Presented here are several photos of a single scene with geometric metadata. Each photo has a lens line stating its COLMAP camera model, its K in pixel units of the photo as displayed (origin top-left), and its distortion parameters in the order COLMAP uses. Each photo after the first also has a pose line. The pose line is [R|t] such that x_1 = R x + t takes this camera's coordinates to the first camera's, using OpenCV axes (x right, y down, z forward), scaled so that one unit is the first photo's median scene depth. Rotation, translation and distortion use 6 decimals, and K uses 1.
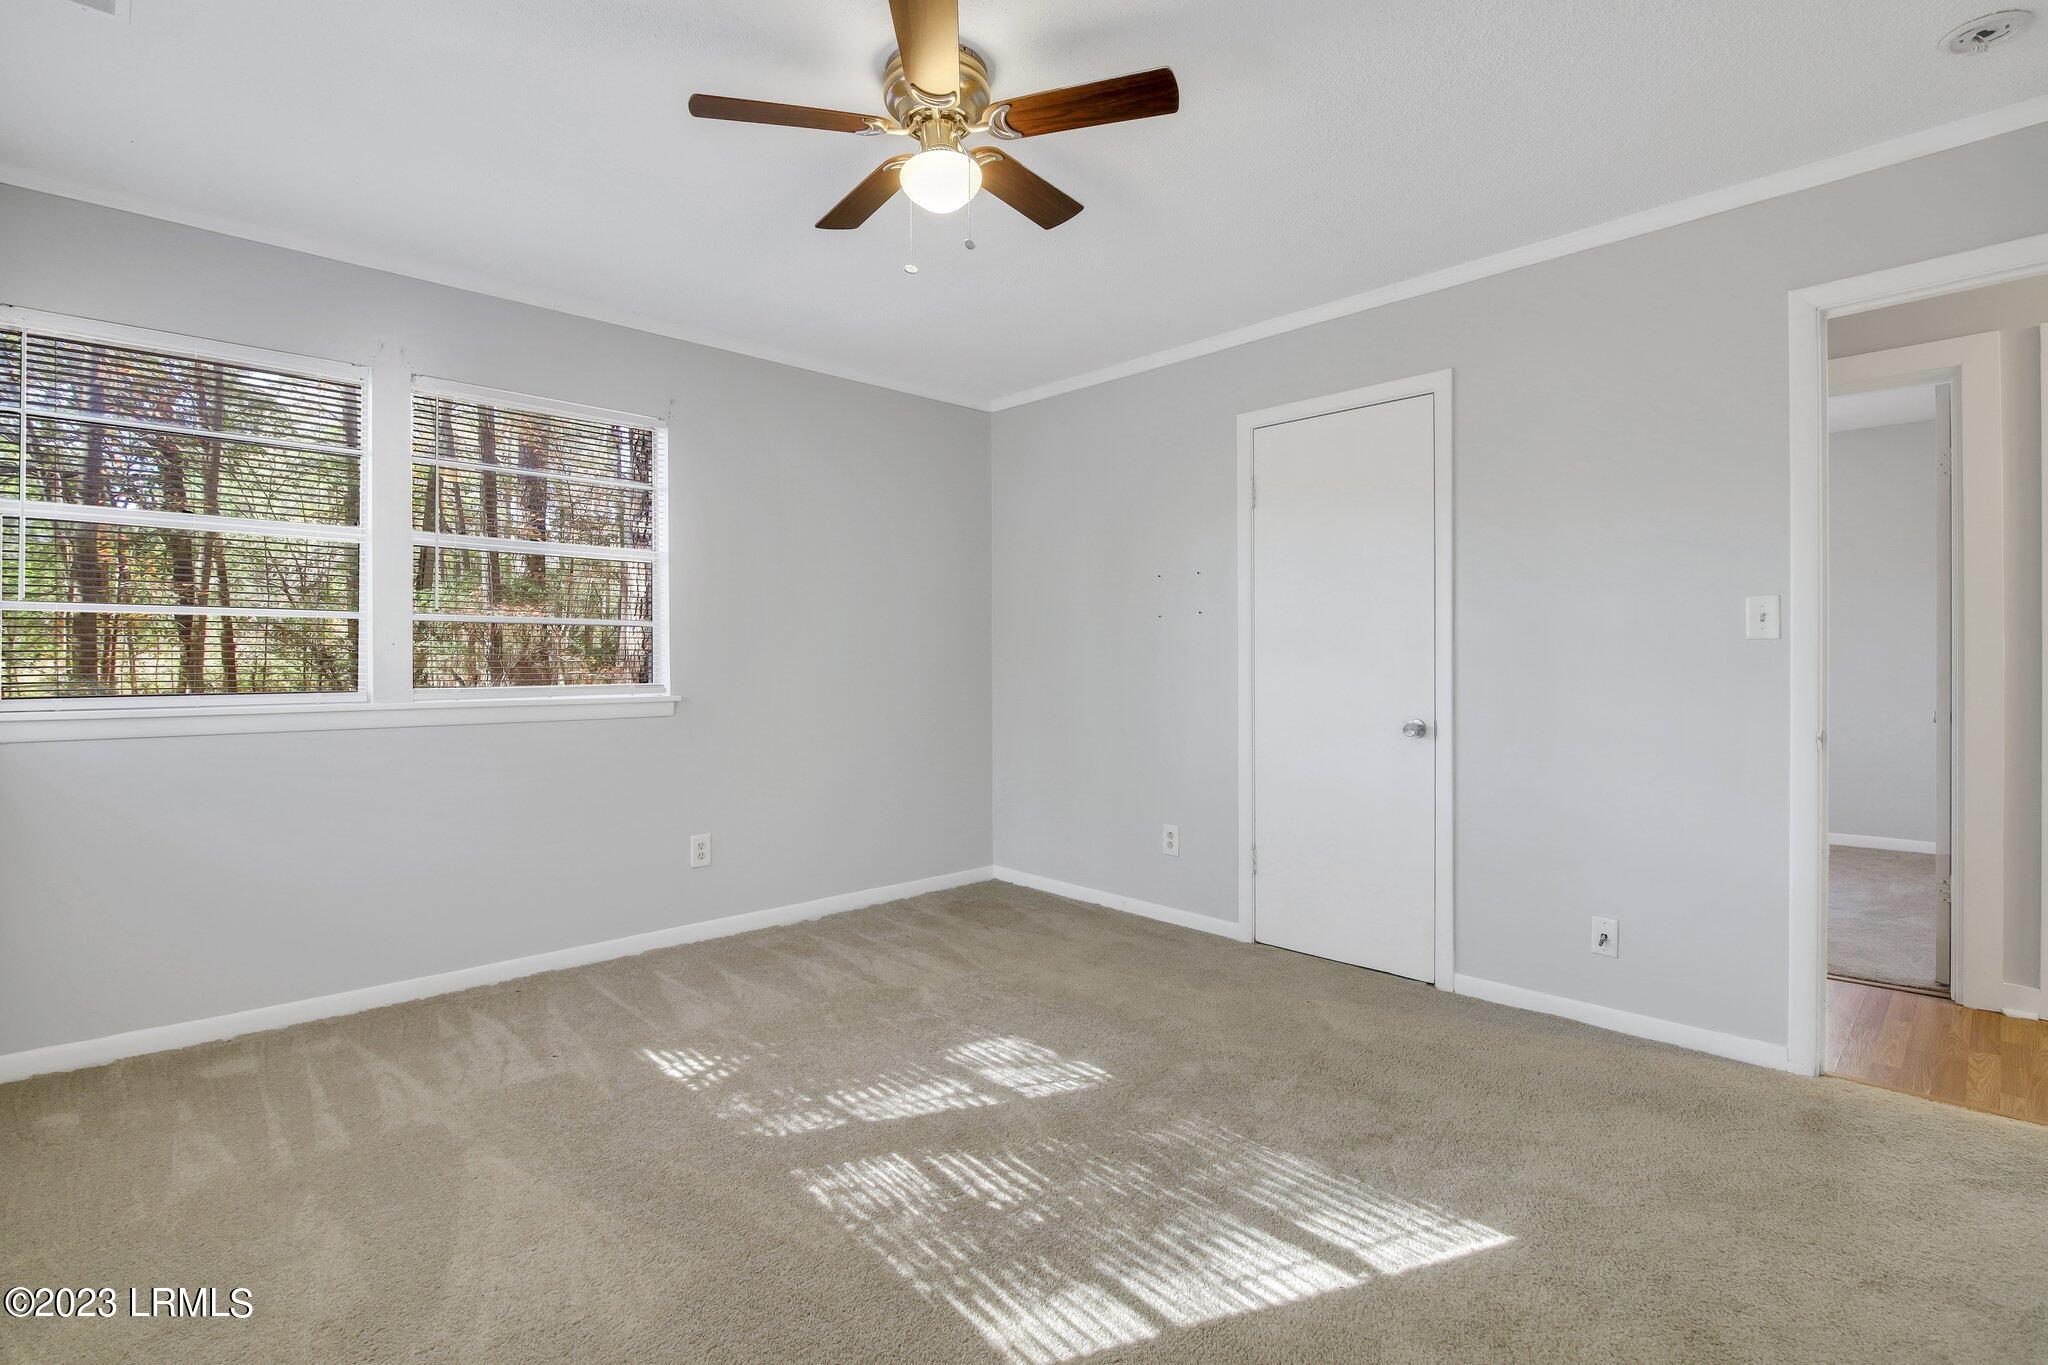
lens RADIAL K [[951.6, 0, 1026.5], [0, 951.6, 652.9], [0, 0, 1]] dist [-0.014186, 0.000009]
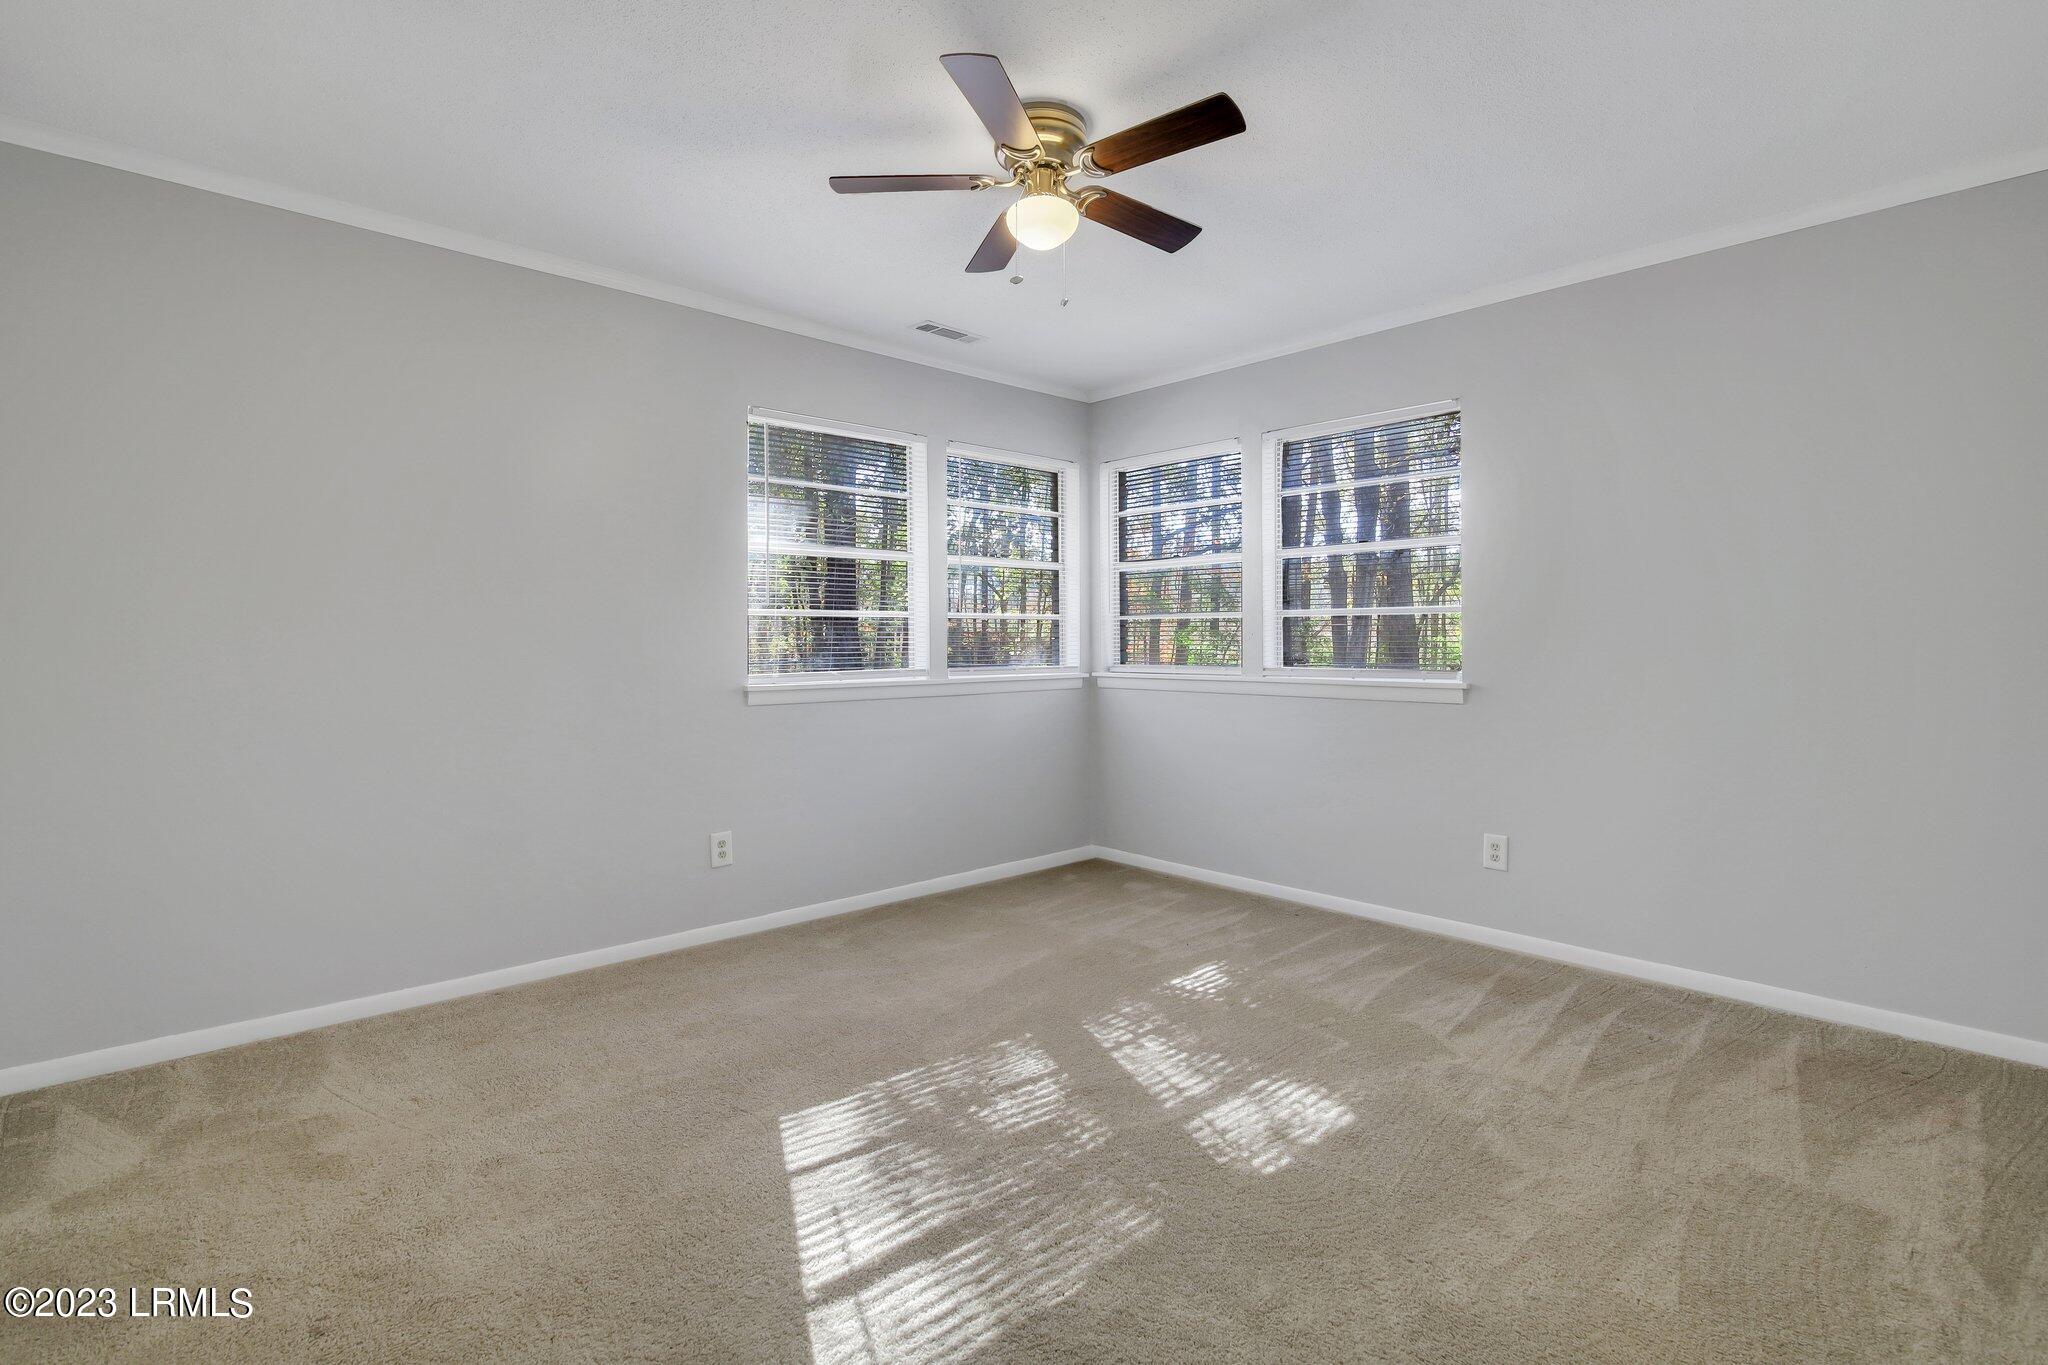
lens RADIAL K [[951.6, 0, 1026.5], [0, 951.6, 652.9], [0, 0, 1]] dist [-0.014186, 0.000009]
pose [[-0.008310, 0.009531, -0.999920, 0.889121], [0.006053, 0.999937, 0.009480, 0.003238], [0.999947, -0.005974, -0.008367, 0.837399]]
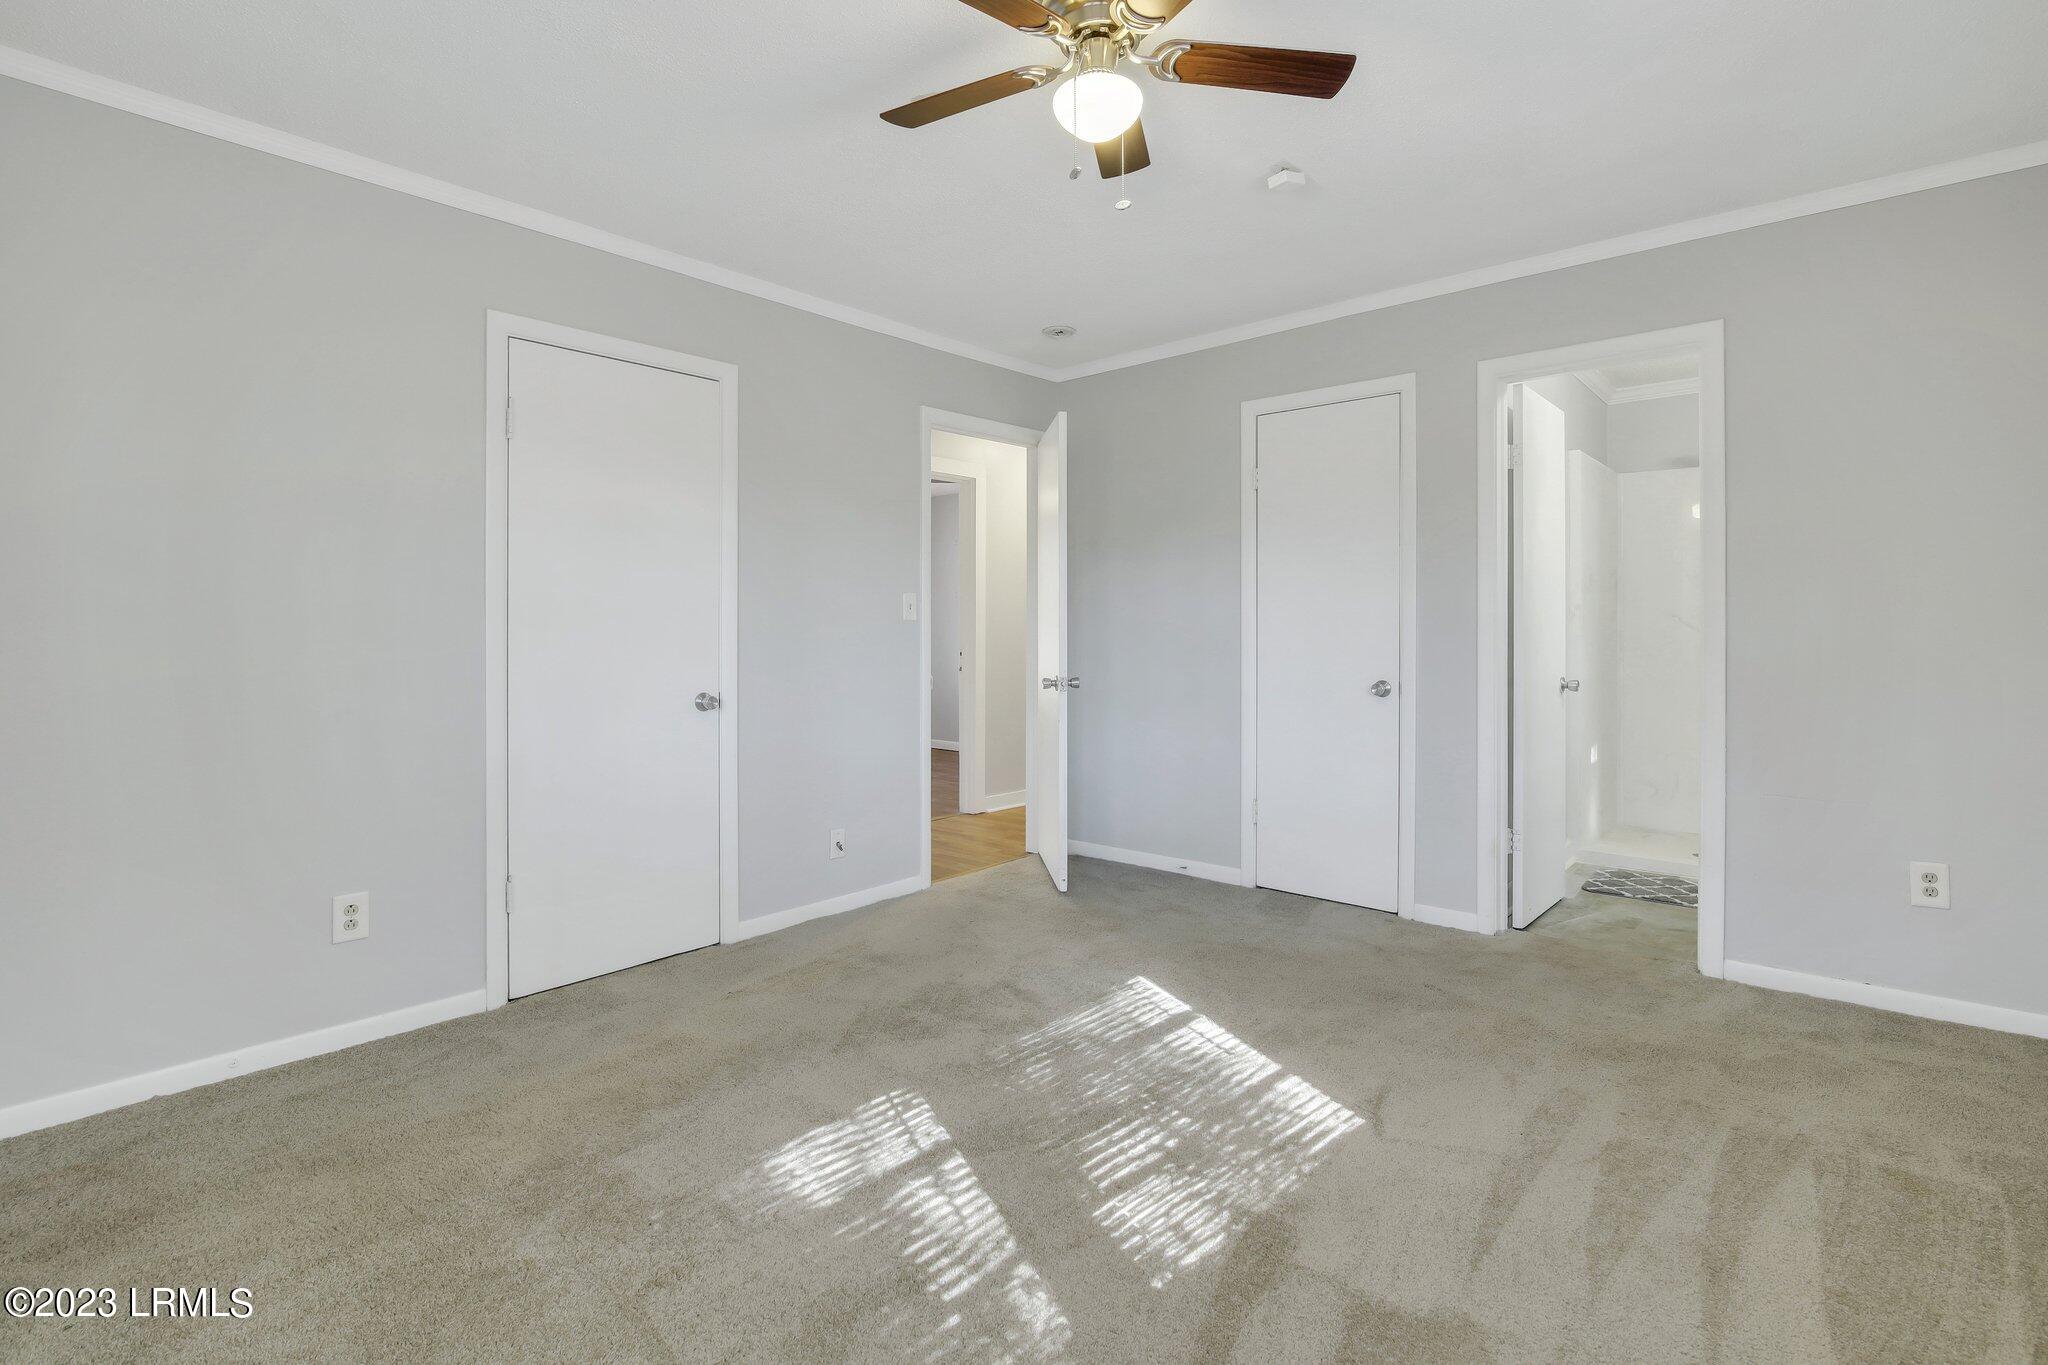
lens RADIAL K [[982.7, 0, 993.5], [0, 982.7, 627.3], [0, 0, 1]] dist [-0.001211, -0.000087]
pose [[-0.077951, 0.008459, 0.996921, -0.882541], [-0.003398, 0.999956, -0.008751, 0.009831], [-0.996951, -0.004070, -0.077918, 1.009687]]
